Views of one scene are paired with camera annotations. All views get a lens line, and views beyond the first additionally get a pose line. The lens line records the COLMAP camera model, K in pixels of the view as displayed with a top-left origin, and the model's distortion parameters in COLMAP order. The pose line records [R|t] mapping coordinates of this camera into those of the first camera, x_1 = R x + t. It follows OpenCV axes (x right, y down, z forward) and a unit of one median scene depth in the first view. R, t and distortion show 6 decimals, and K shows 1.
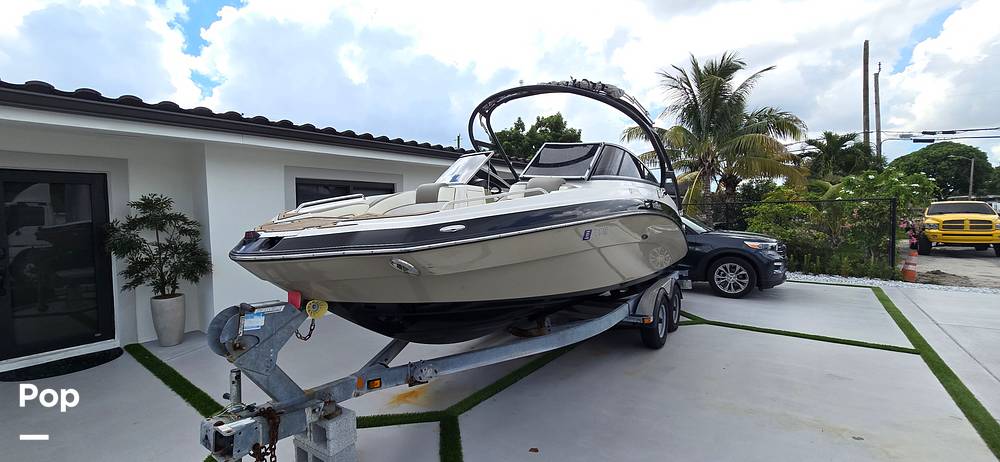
lens RADIAL K [[413.0, 0, 500.8], [0, 413.0, 231.0], [0, 0, 1]] dist [0.003743, -0.000578]
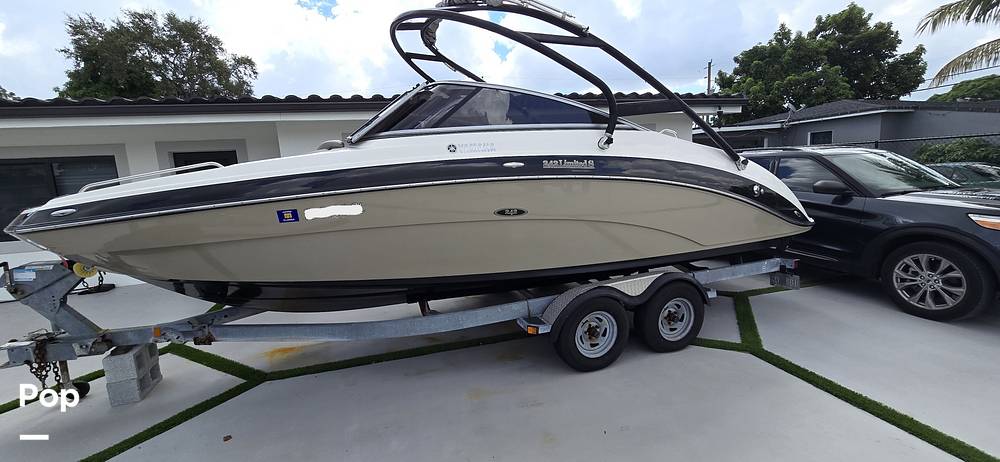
lens RADIAL K [[413.0, 0, 499.0], [0, 413.0, 229.8], [0, 0, 1]] dist [0.003743, -0.000578]
pose [[0.800646, 0.066055, -0.595485, 0.431030], [0.010955, 0.992124, 0.124782, -0.024968], [0.599037, -0.106430, 0.793617, 0.253229]]
